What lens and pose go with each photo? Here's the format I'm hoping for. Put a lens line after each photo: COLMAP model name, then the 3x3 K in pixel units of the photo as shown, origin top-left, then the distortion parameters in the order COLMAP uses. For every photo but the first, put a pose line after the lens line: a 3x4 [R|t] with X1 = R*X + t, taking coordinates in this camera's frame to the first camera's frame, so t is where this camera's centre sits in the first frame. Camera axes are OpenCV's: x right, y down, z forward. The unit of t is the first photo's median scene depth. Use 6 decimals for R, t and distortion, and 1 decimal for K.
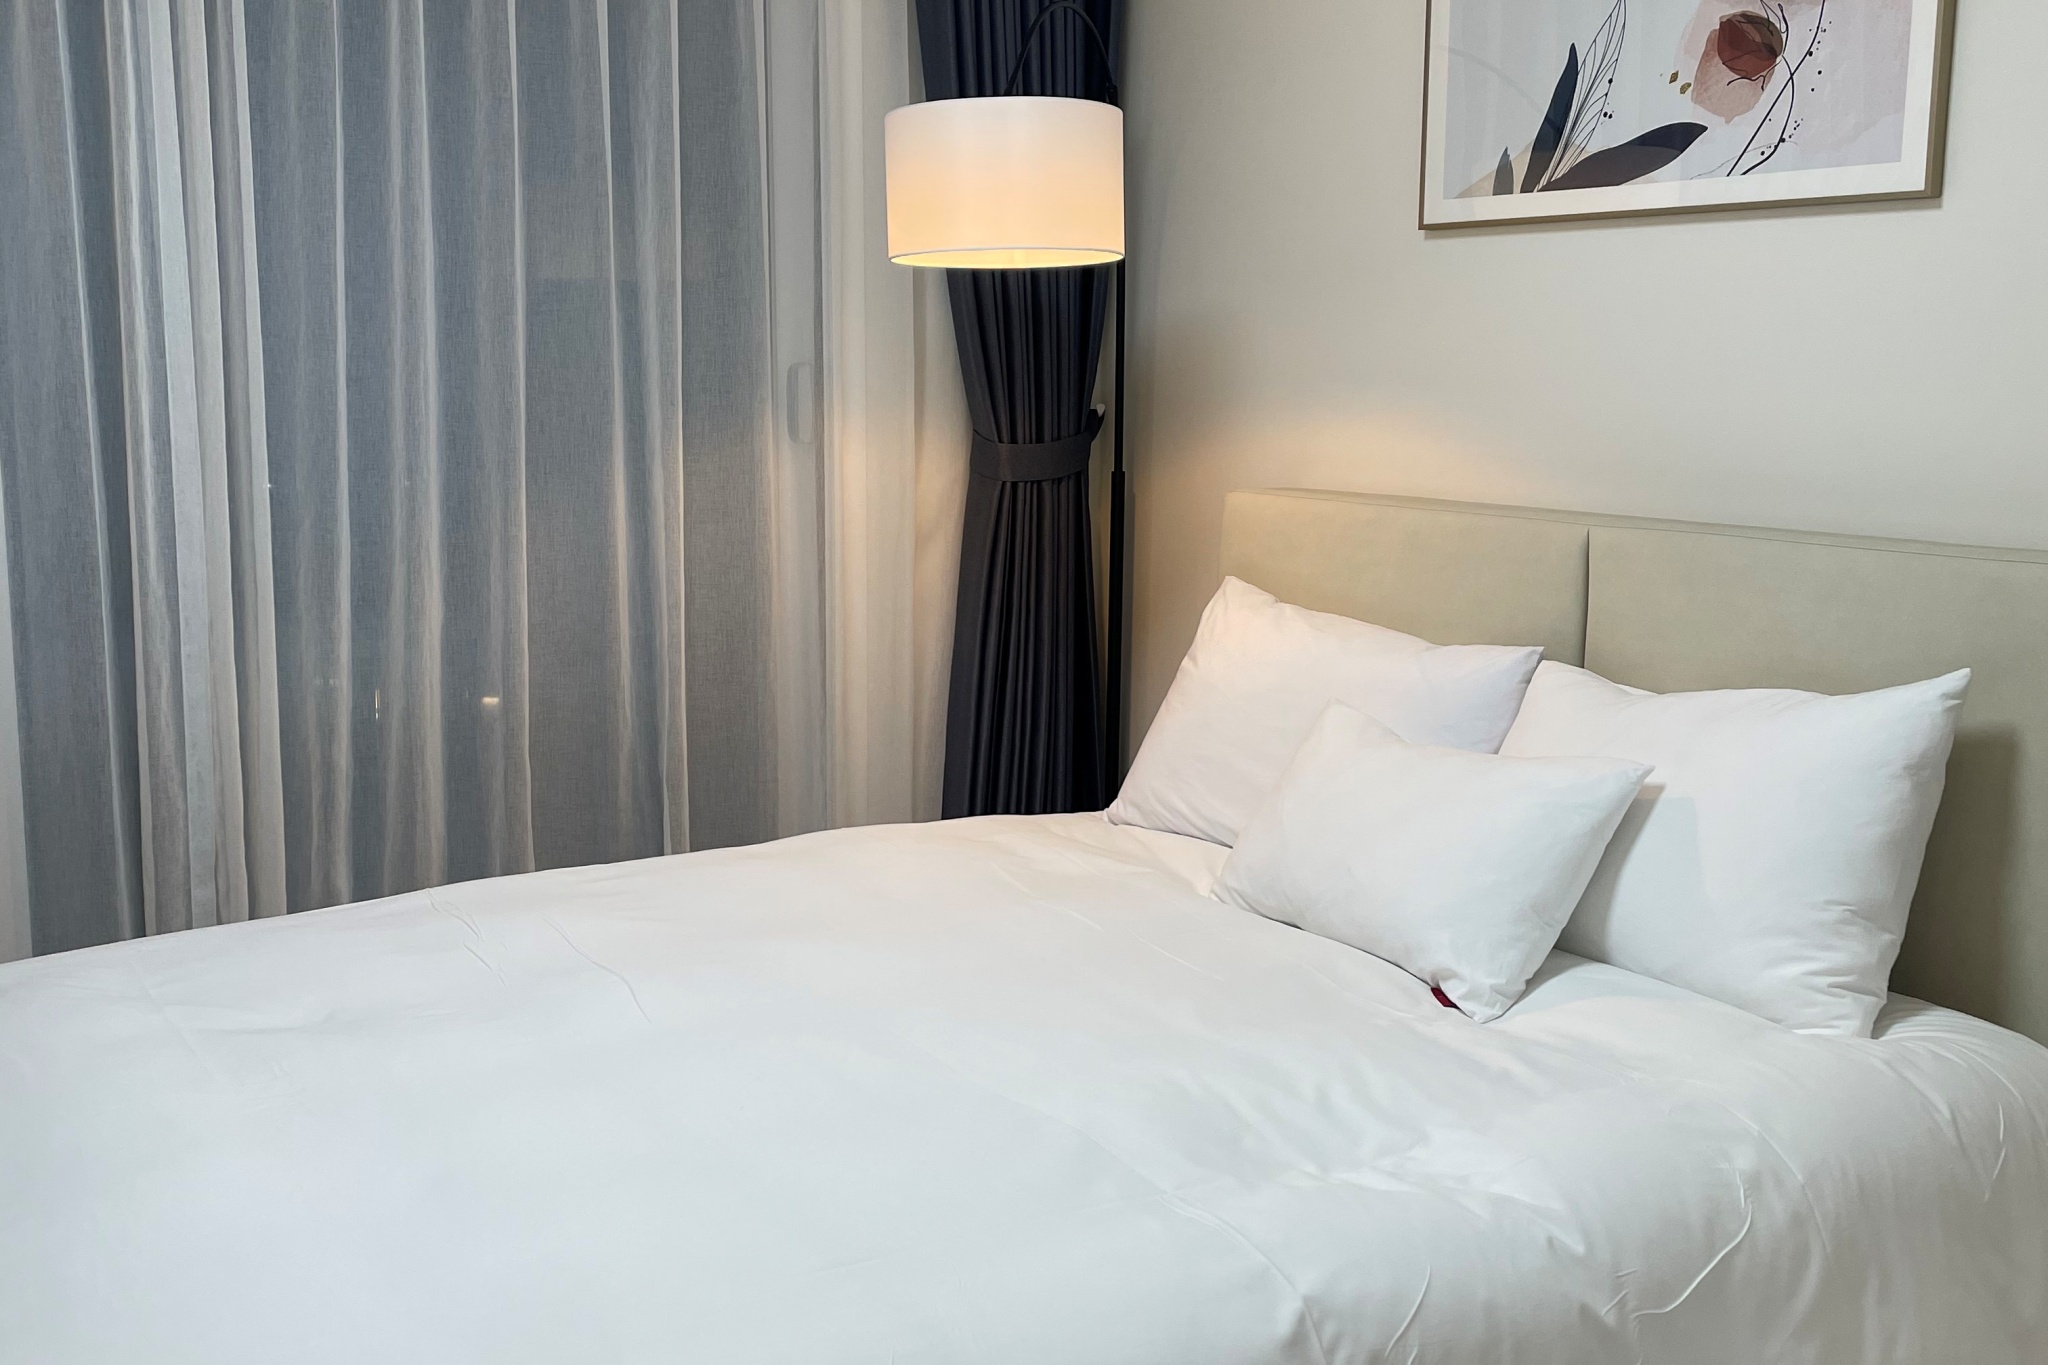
lens RADIAL K [[2045.6, 0, 1045.9], [0, 2045.6, 669.9], [0, 0, 1]] dist [0.053307, 0.000000]
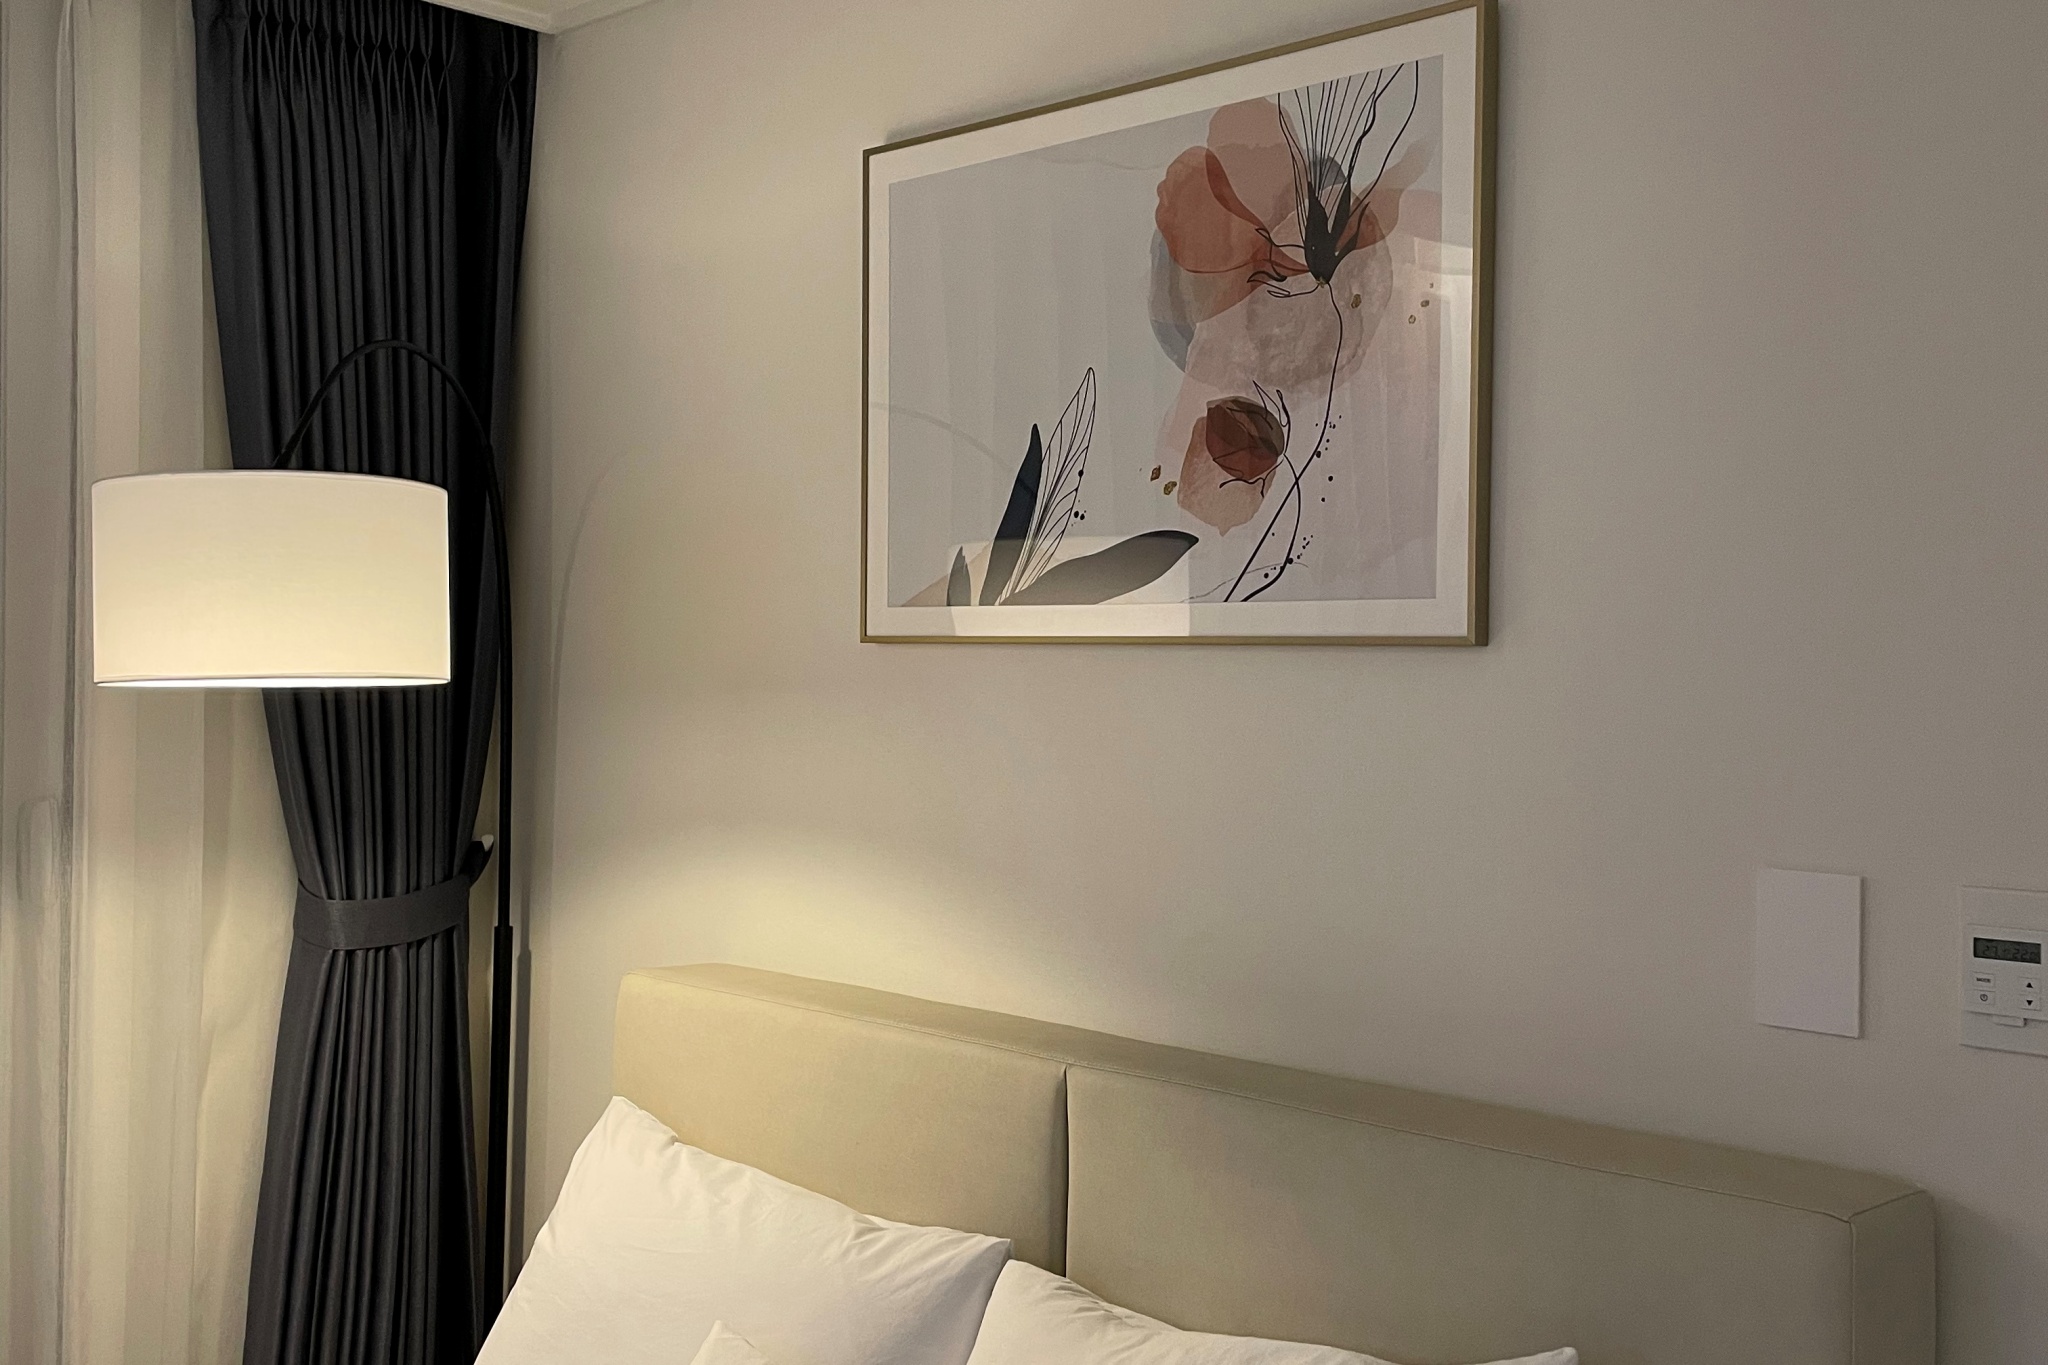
lens RADIAL K [[2045.6, 0, 1027.2], [0, 2045.6, 677.5], [0, 0, 1]] dist [0.053307, 0.000000]
pose [[0.981438, 0.005458, 0.191701, 0.103353], [0.022672, 0.989284, -0.144234, -0.095385], [-0.190434, 0.145903, 0.970797, 0.257150]]
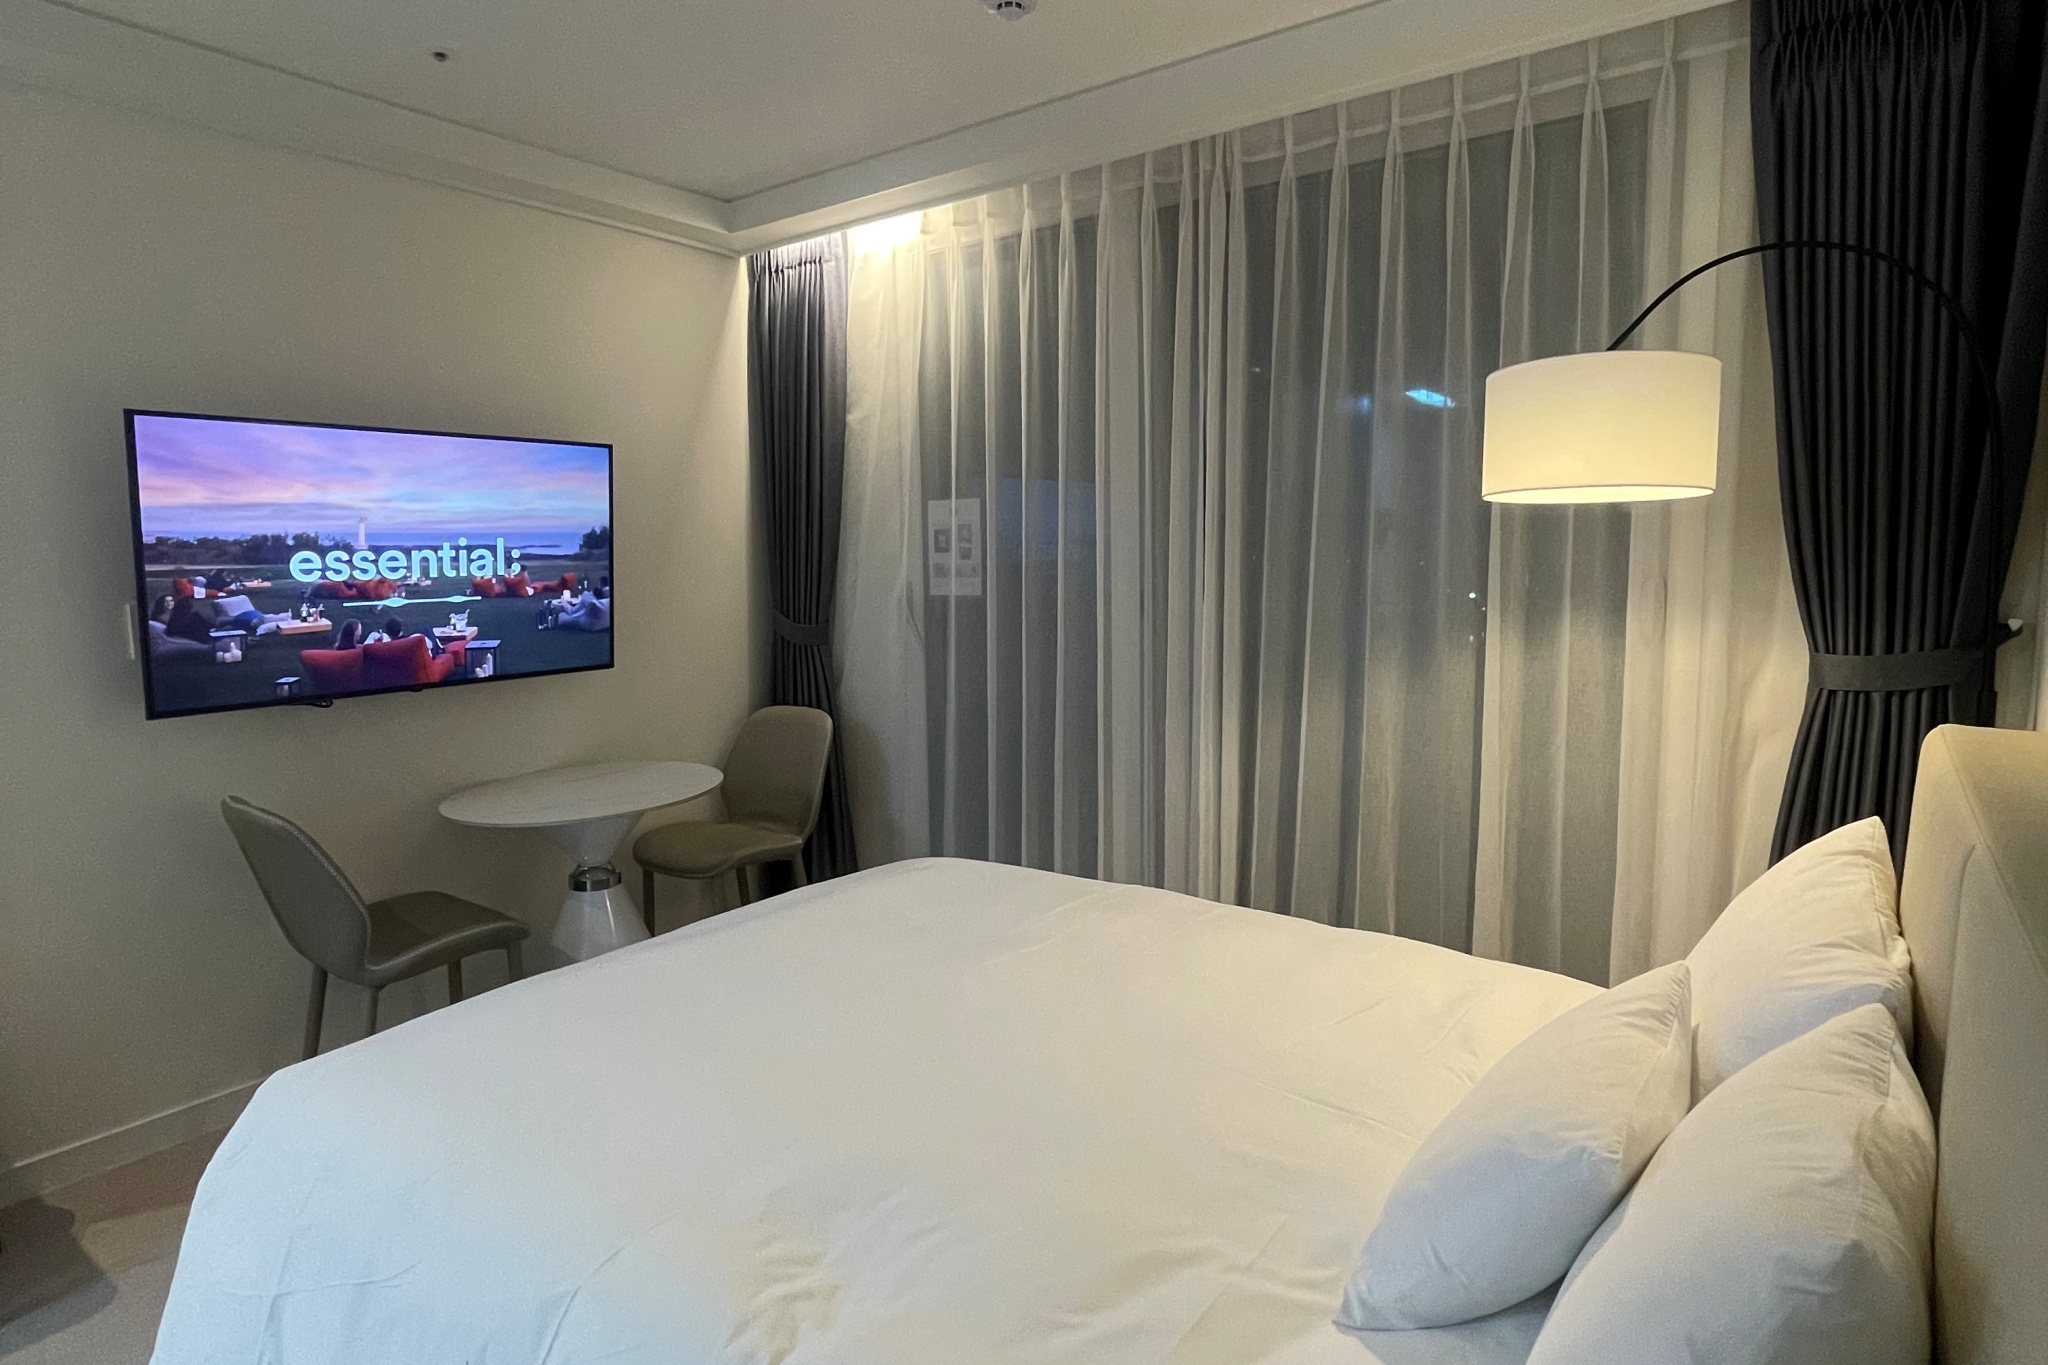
lens RADIAL K [[1091.3, 0, 1037.6], [0, 1091.3, 677.7], [0, 0, 1]] dist [-0.012779, 0.004339]
pose [[0.329204, 0.098769, -0.939079, 0.470843], [-0.124325, 0.990390, 0.060582, -0.101472], [0.936039, 0.096807, 0.338319, 0.529444]]
